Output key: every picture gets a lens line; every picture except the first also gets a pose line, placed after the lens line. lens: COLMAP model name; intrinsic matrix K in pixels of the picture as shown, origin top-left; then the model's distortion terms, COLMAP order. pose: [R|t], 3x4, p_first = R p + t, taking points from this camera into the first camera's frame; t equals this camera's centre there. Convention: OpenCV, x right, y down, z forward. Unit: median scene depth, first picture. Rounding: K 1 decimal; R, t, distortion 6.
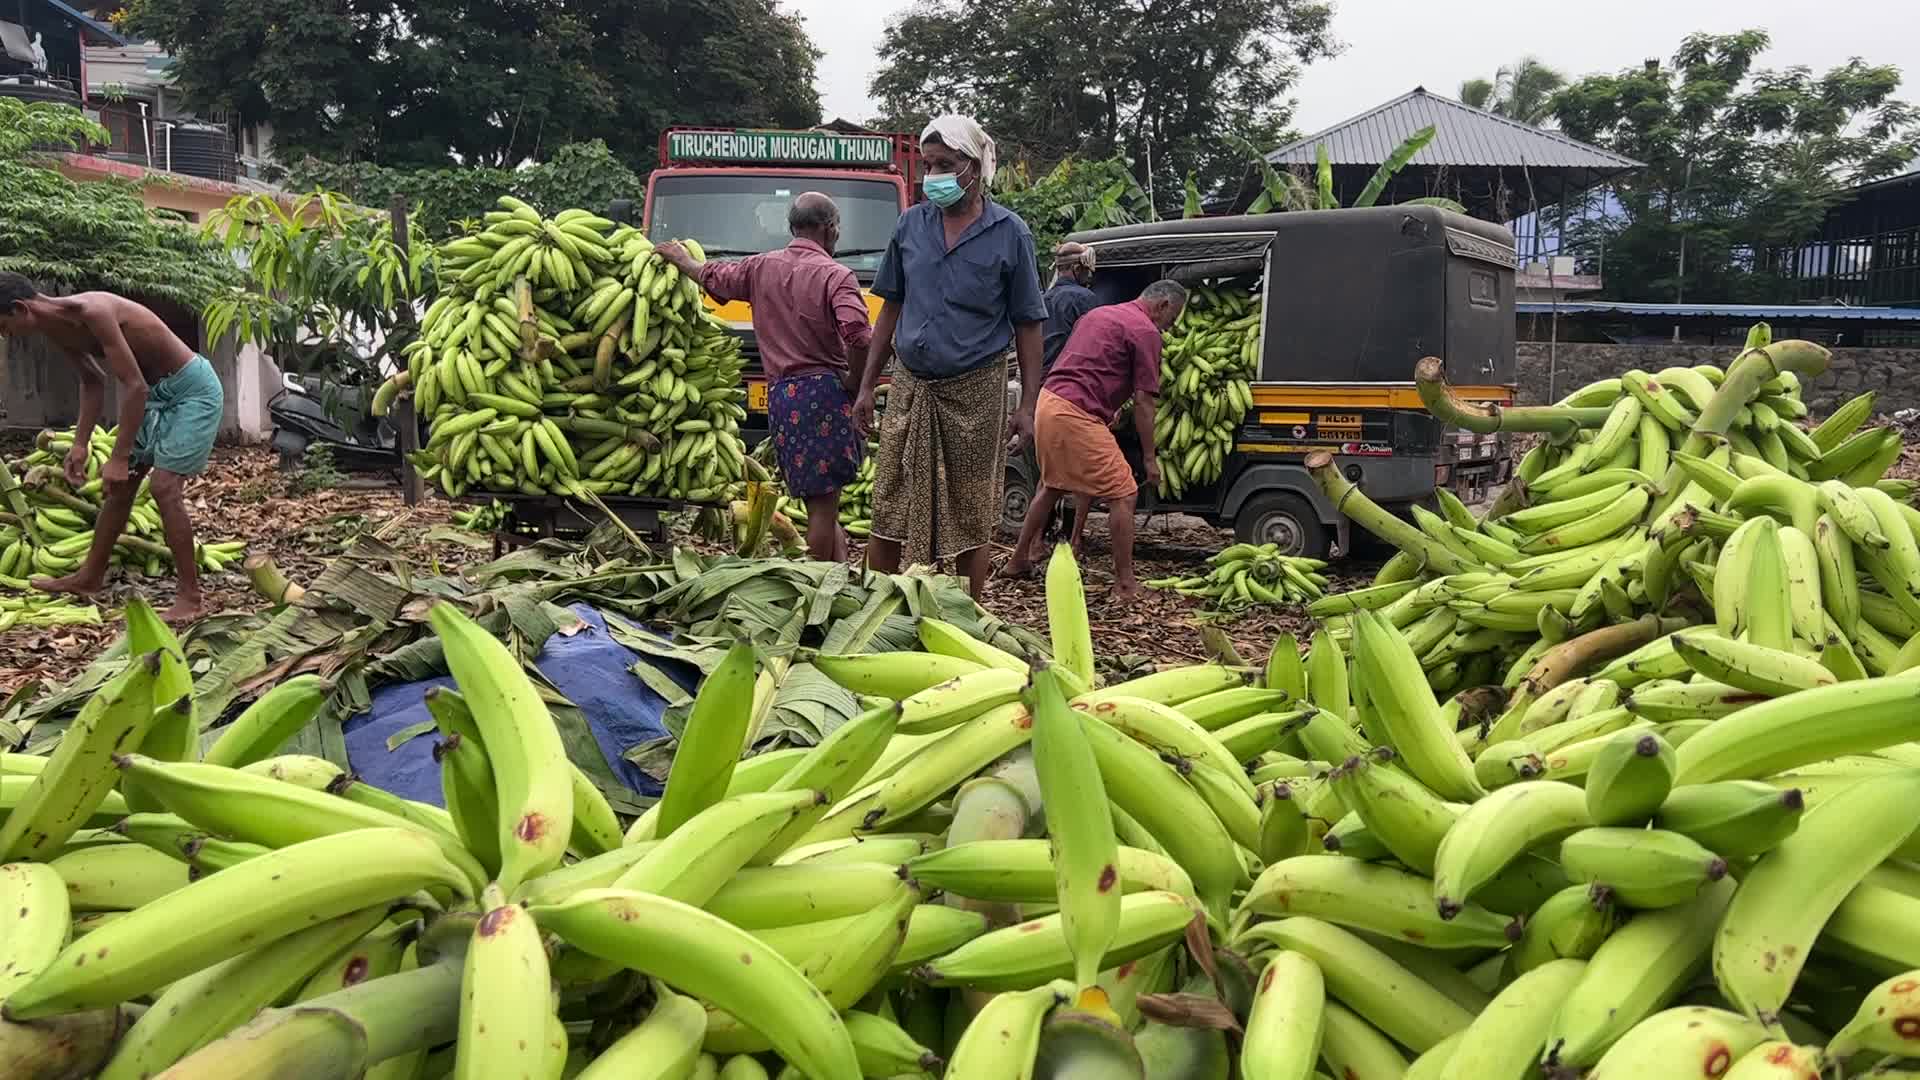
lens RADIAL K [[1630.4, 0, 960.0], [0, 1630.4, 540.0], [0, 0, 1]] dist [0.083645, -0.125506]
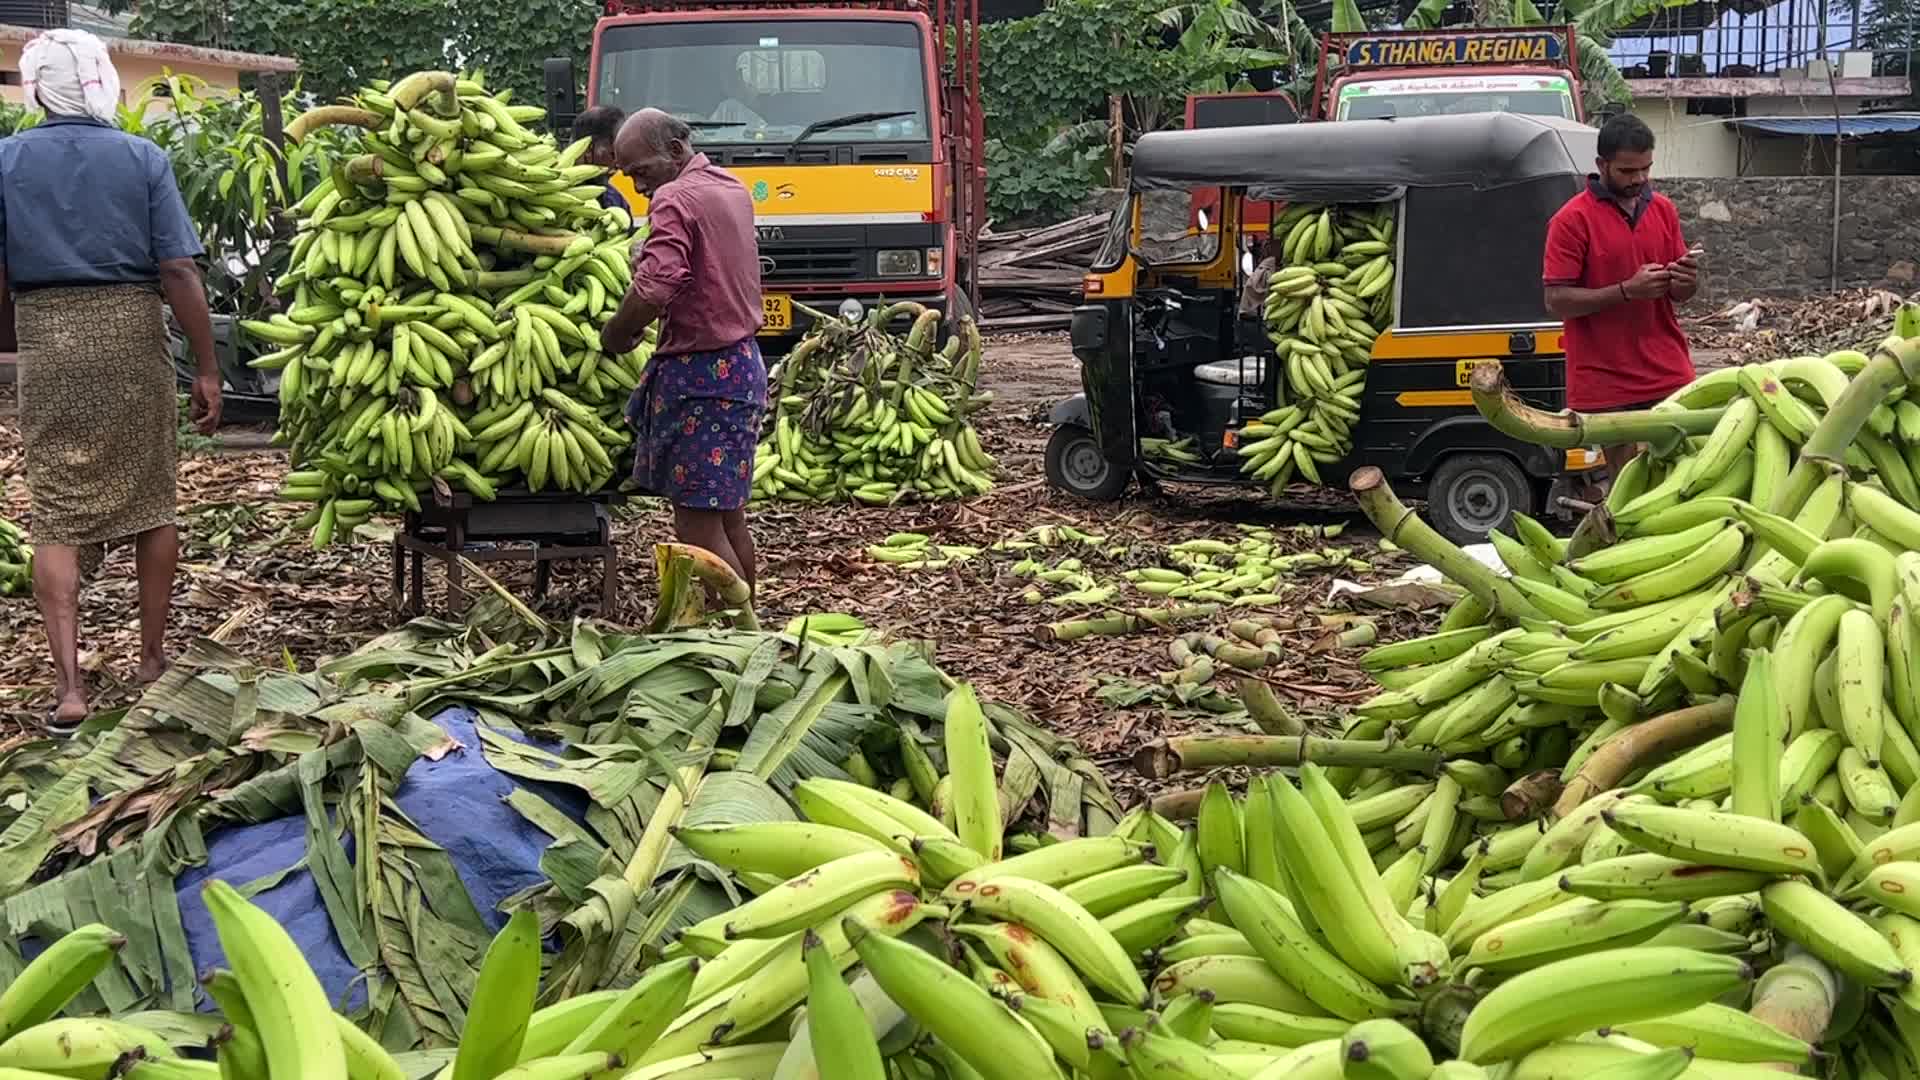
lens RADIAL K [[2191.0, 0, 960.4], [0, 2191.0, 555.6], [0, 0, 1]] dist [0.147240, -0.365363]
pose [[0.998679, -0.026792, -0.043841, 0.020828], [0.028881, 0.998442, 0.047735, -0.022266], [0.042494, -0.048938, 0.997897, -0.031989]]
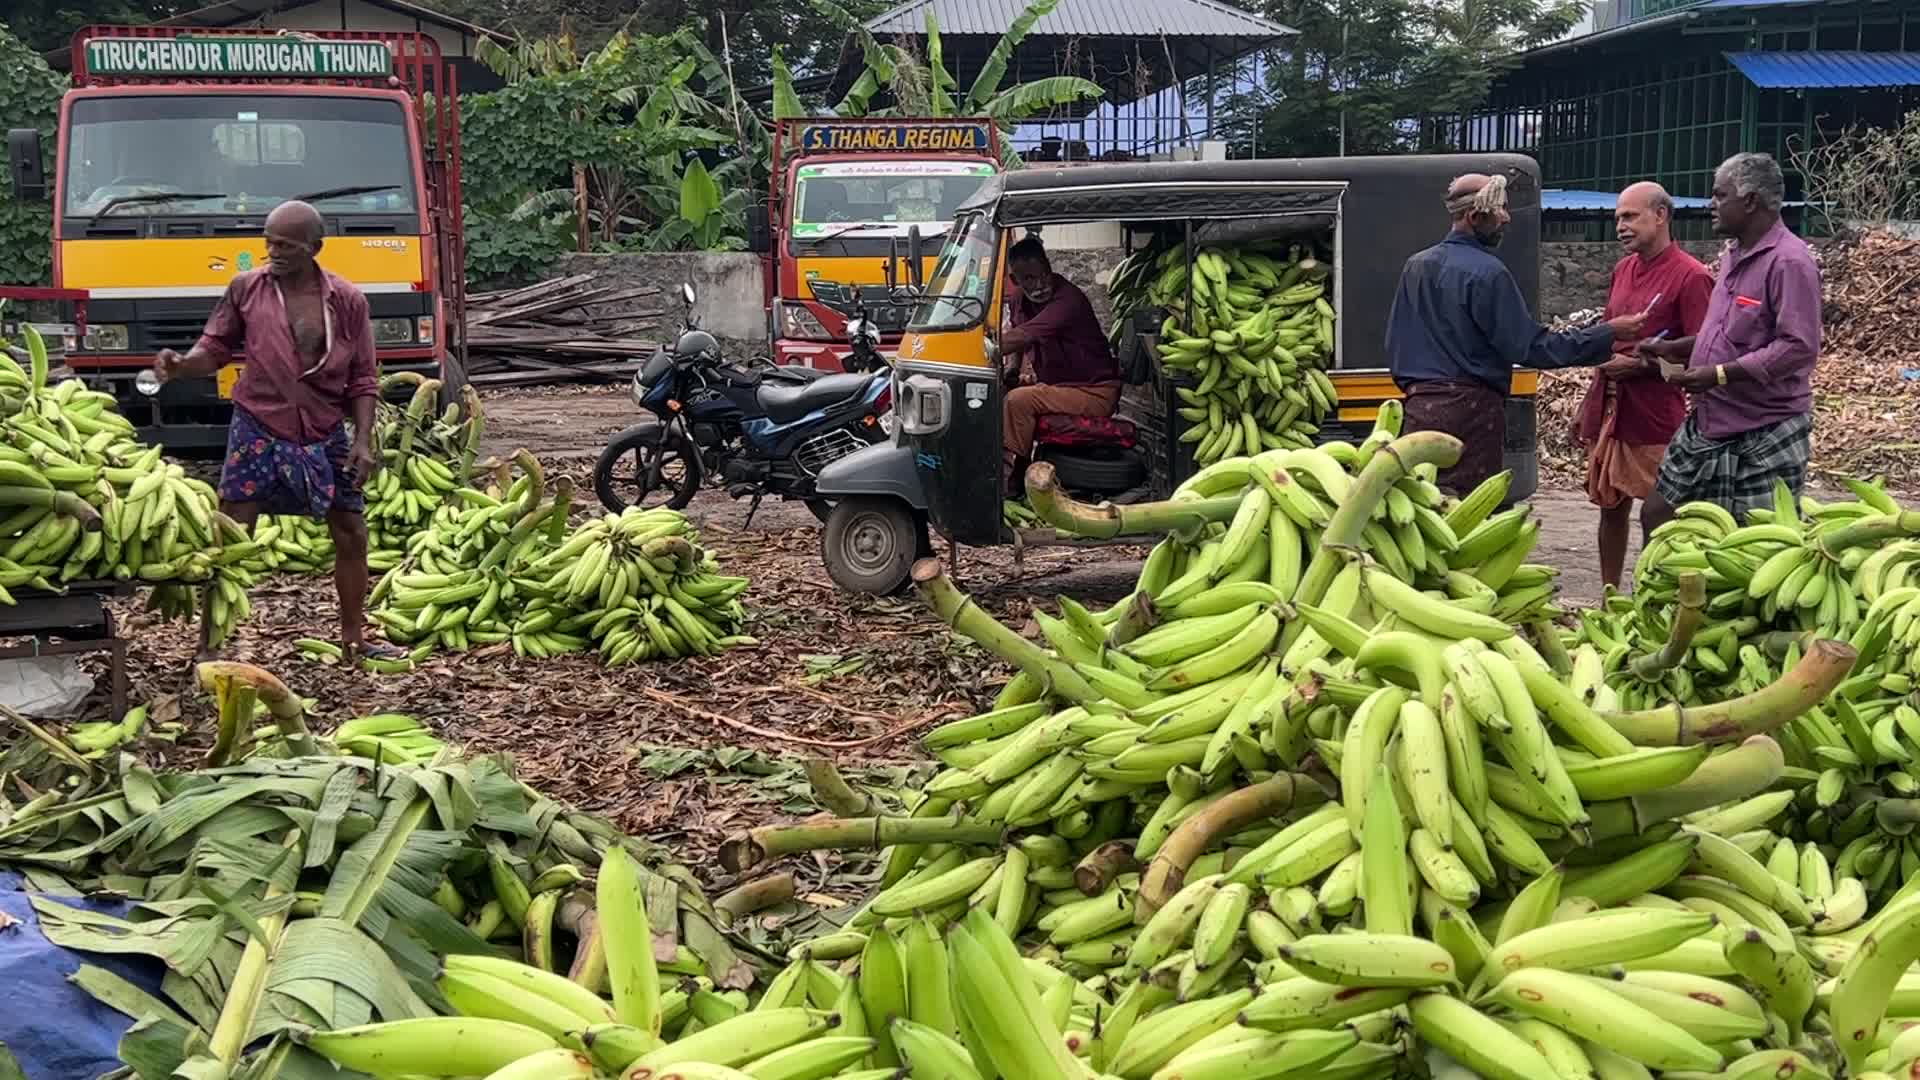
lens RADIAL K [[1992.4, 0, 960.0], [0, 1992.4, 540.0], [0, 0, 1]] dist [0.184644, -0.522528]
pose [[0.975288, -0.061860, 0.212103, 0.004920], [0.054964, 0.997755, 0.038264, -0.033351], [-0.213994, -0.025661, 0.976498, -0.008457]]
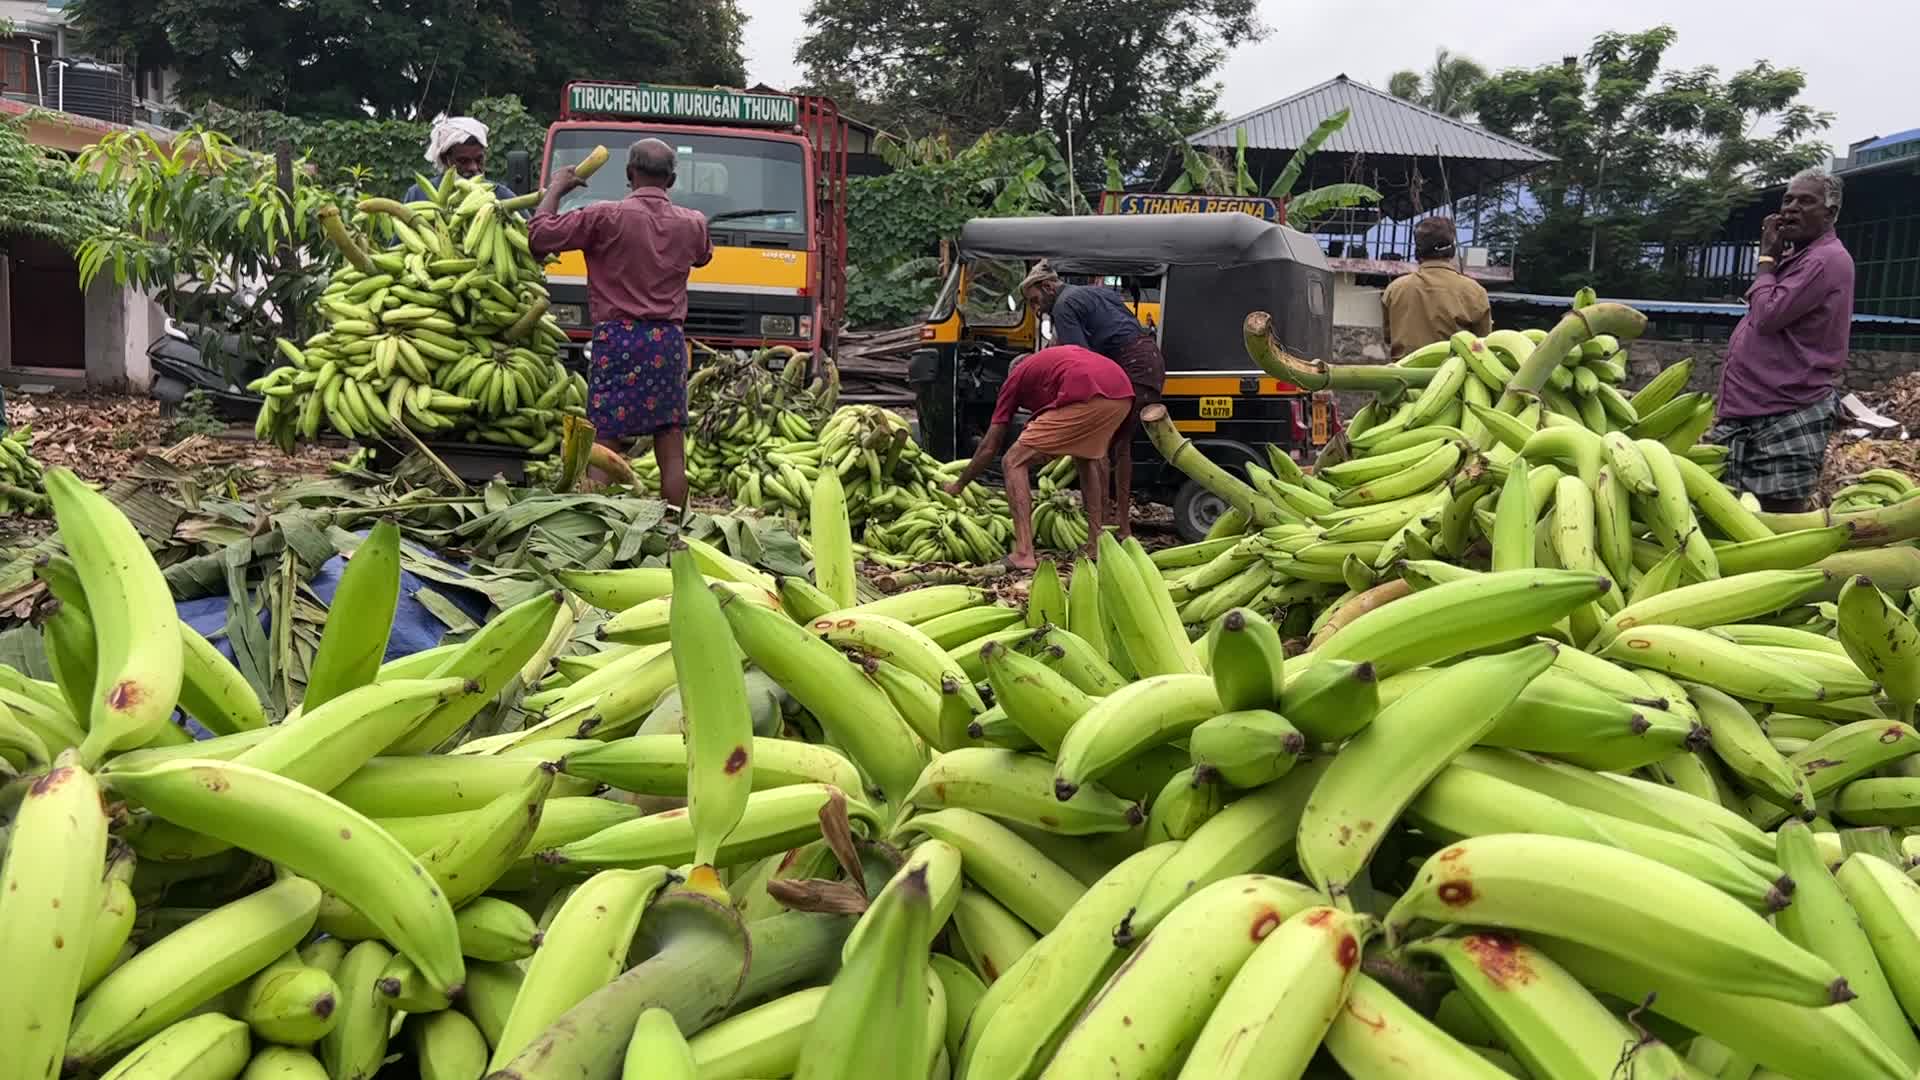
lens RADIAL K [[1631.4, 0, 960.0], [0, 1631.4, 540.0], [0, 0, 1]] dist [0.102107, -0.196125]
pose [[0.998630, 0.023432, 0.046795, 0.017630], [-0.024078, 0.999622, 0.013280, 0.005826], [-0.046466, -0.014388, 0.998816, 0.001220]]
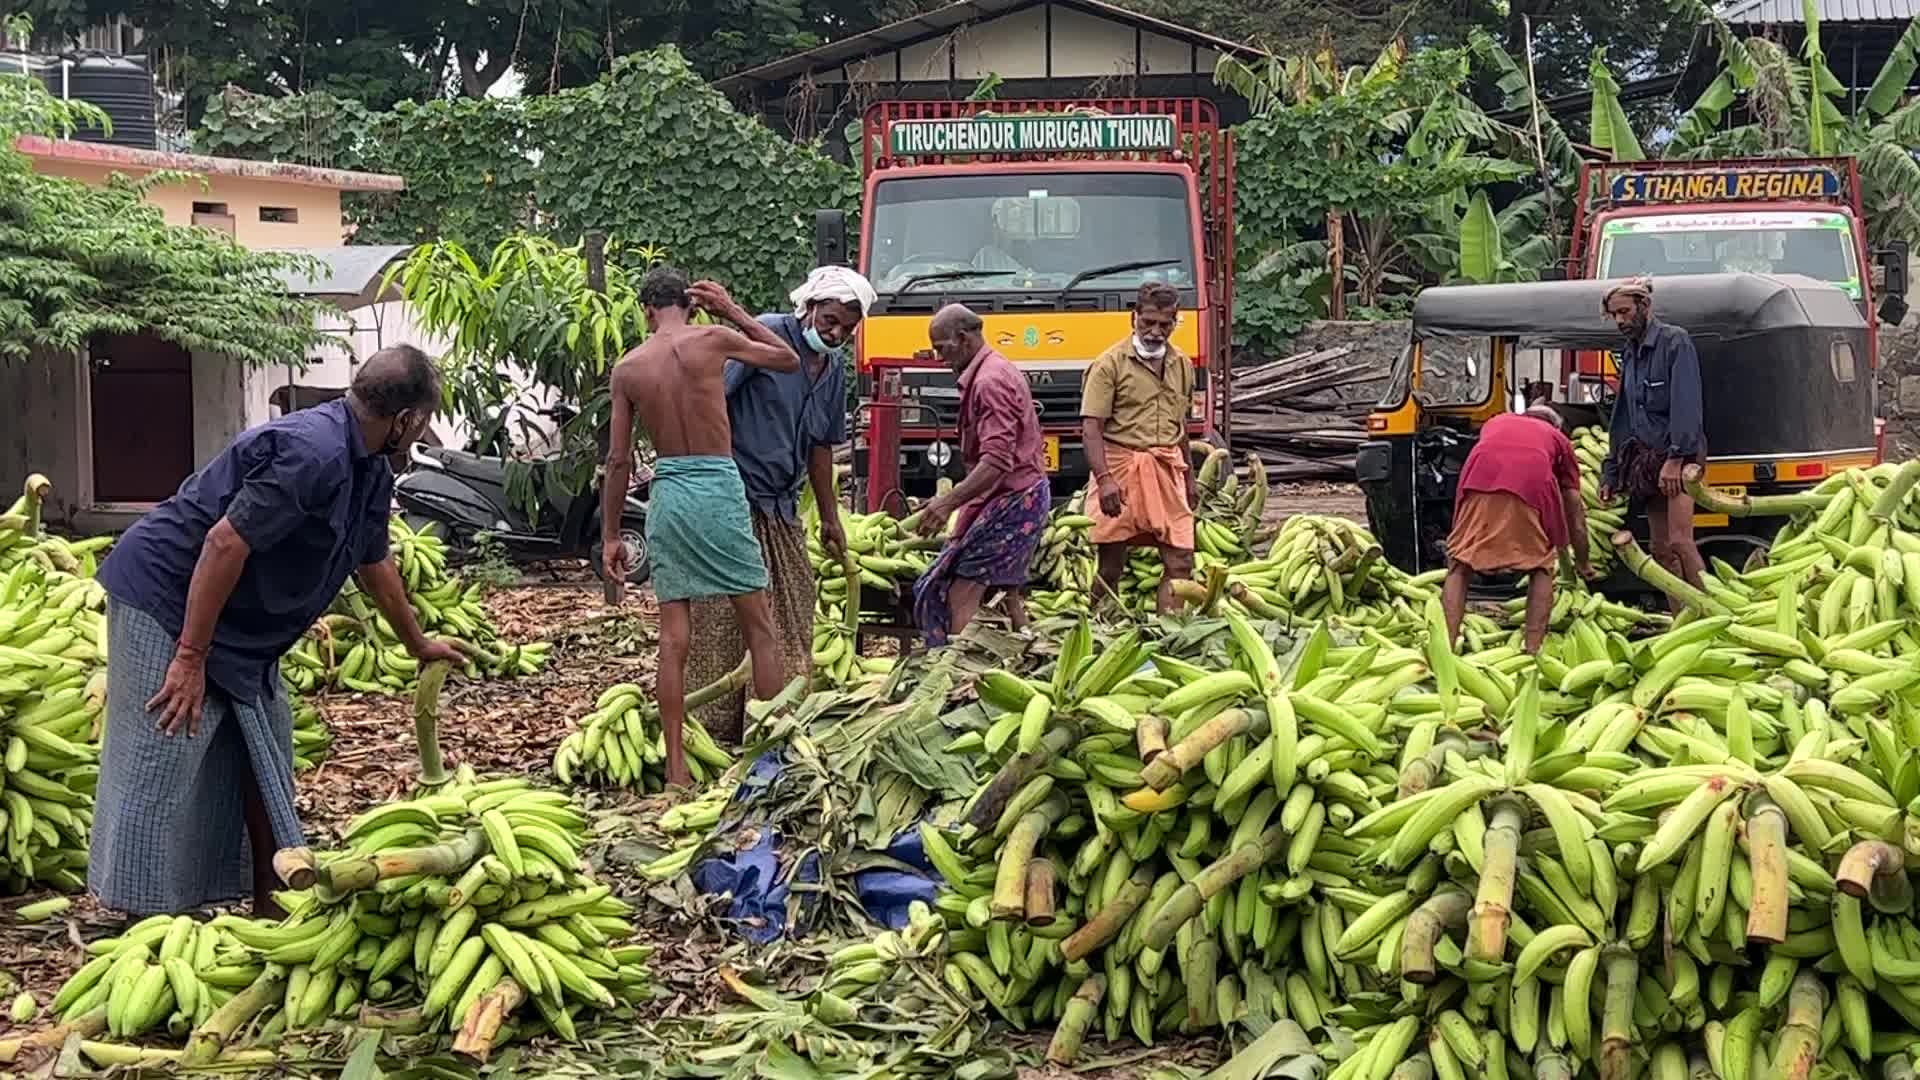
lens RADIAL K [[3055.7, 0, 960.0], [0, 3055.7, 540.0], [0, 0, 1]] dist [0.248313, -0.926197]
pose [[0.996578, -0.026536, -0.078284, -0.038103], [0.023293, 0.998844, -0.042060, 0.014425], [0.079310, 0.040092, 0.996043, -0.488965]]
